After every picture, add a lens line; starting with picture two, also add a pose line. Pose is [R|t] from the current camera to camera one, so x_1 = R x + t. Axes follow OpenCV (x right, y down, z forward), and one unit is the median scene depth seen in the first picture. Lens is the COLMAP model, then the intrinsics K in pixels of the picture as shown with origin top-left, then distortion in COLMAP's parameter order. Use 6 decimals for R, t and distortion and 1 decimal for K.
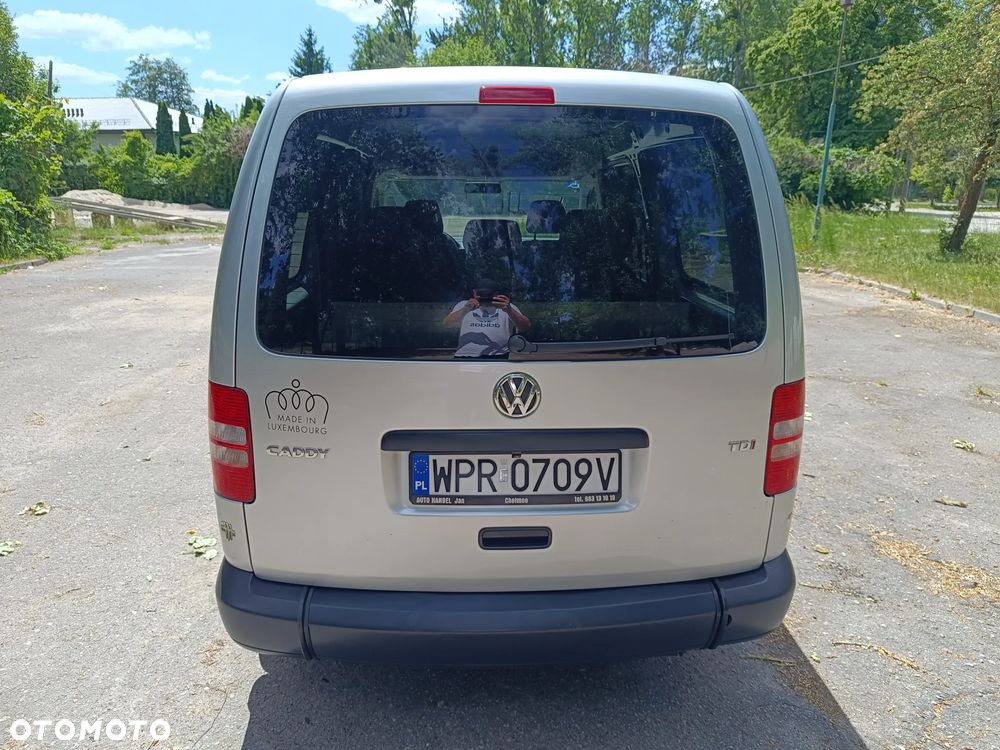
lens RADIAL K [[700.9, 0, 497.3], [0, 700.9, 370.7], [0, 0, 1]] dist [-0.041630, 0.042771]
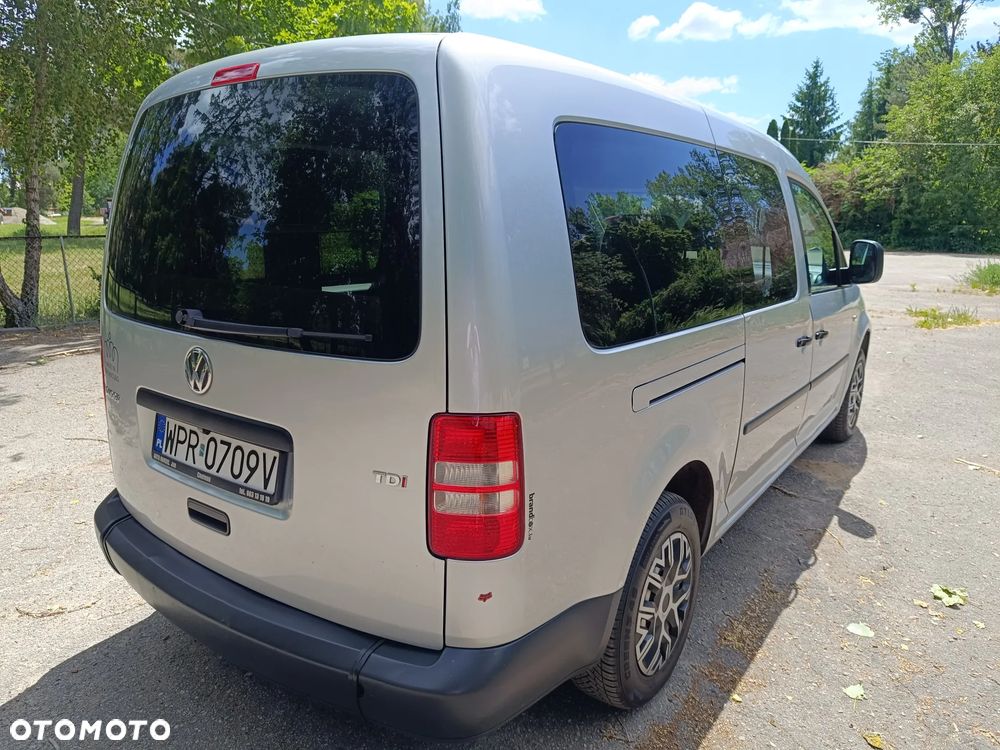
lens RADIAL K [[700.9, 0, 497.3], [0, 700.9, 370.7], [0, 0, 1]] dist [-0.041630, 0.042771]
pose [[0.787326, 0.133344, -0.601944, 0.100314], [-0.163129, 0.986591, 0.005184, -0.004049], [0.594564, 0.094113, 0.798521, 0.047412]]
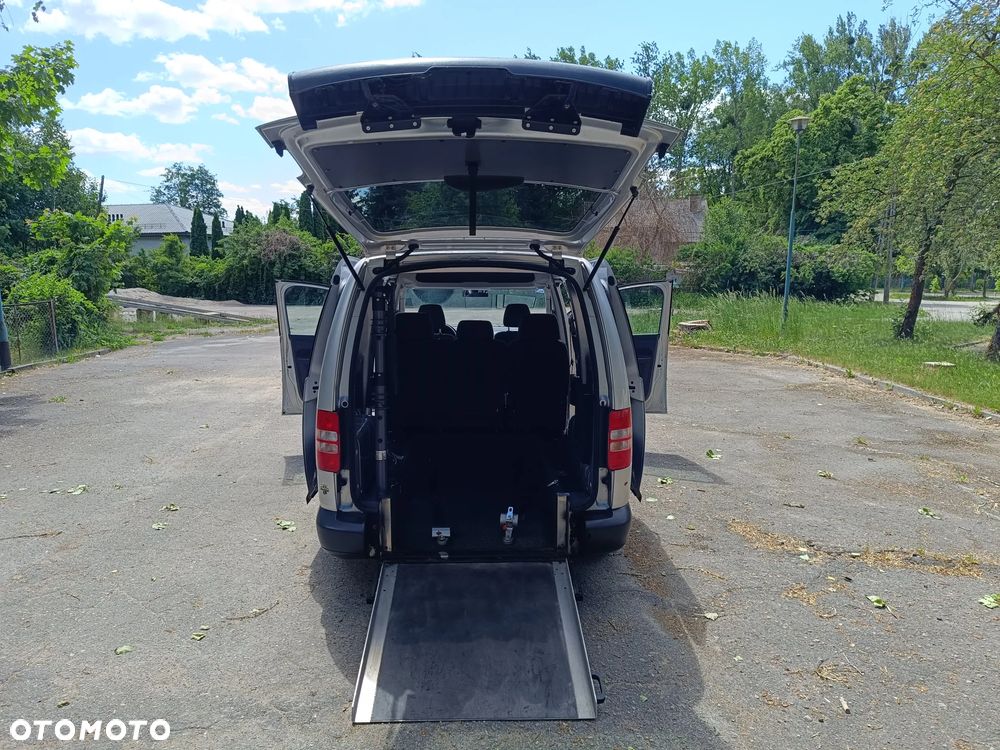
lens RADIAL K [[686.4, 0, 500.0], [0, 686.4, 375.0], [0, 0, 1]] dist [0.000500, -0.004982]
pose [[0.999899, -0.006157, -0.012789, 0.013622], [0.004547, 0.992481, -0.122316, 0.020821], [0.013446, 0.122245, 0.992409, -0.102586]]
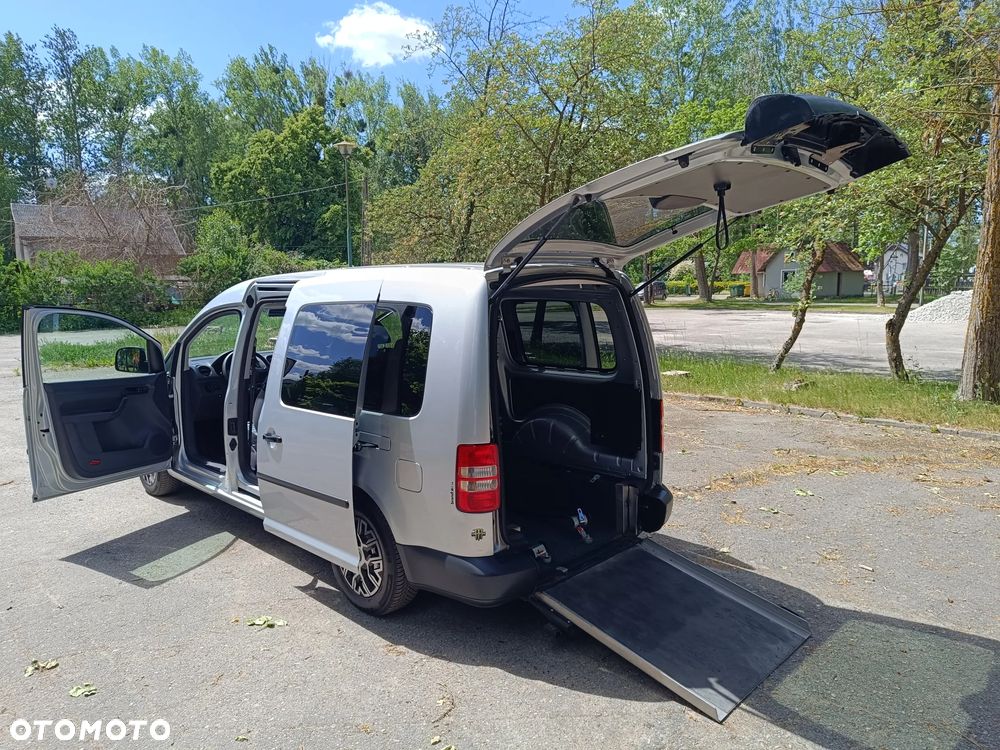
lens RADIAL K [[678.1, 0, 500.0], [0, 678.1, 375.0], [0, 0, 1]] dist [0.002360, -0.002606]
pose [[0.738145, -0.115970, 0.664600, -0.159716], [0.205582, 0.976928, -0.057861, -0.001210], [-0.642556, 0.179339, 0.744956, -0.035861]]
